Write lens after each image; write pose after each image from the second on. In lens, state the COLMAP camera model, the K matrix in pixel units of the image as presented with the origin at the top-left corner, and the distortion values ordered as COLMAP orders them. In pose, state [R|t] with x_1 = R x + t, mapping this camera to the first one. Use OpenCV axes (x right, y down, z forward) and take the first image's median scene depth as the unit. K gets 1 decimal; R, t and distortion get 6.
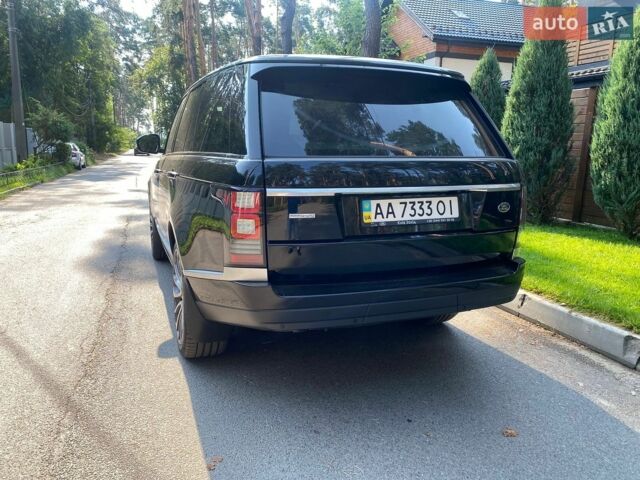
lens RADIAL K [[491.6, 0, 319.4], [0, 491.6, 237.4], [0, 0, 1]] dist [0.013797, -0.022999]
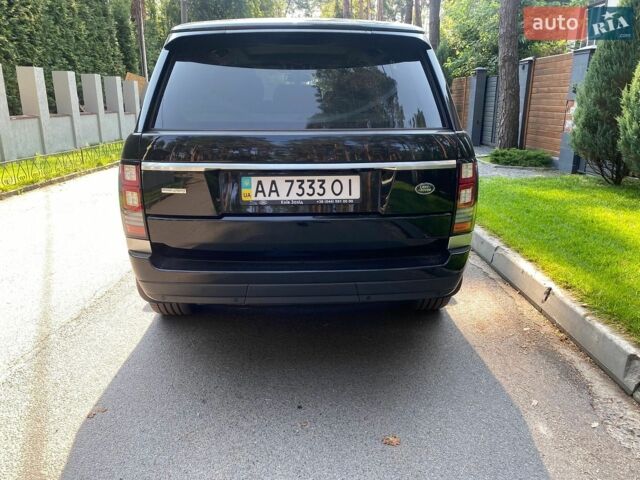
lens RADIAL K [[491.6, 0, 317.1], [0, 491.6, 242.8], [0, 0, 1]] dist [0.013797, -0.022999]
pose [[0.945645, 0.076531, -0.316068, 0.505001], [-0.046734, 0.993807, 0.100813, -0.048233], [0.321826, -0.080562, 0.943365, 0.128091]]
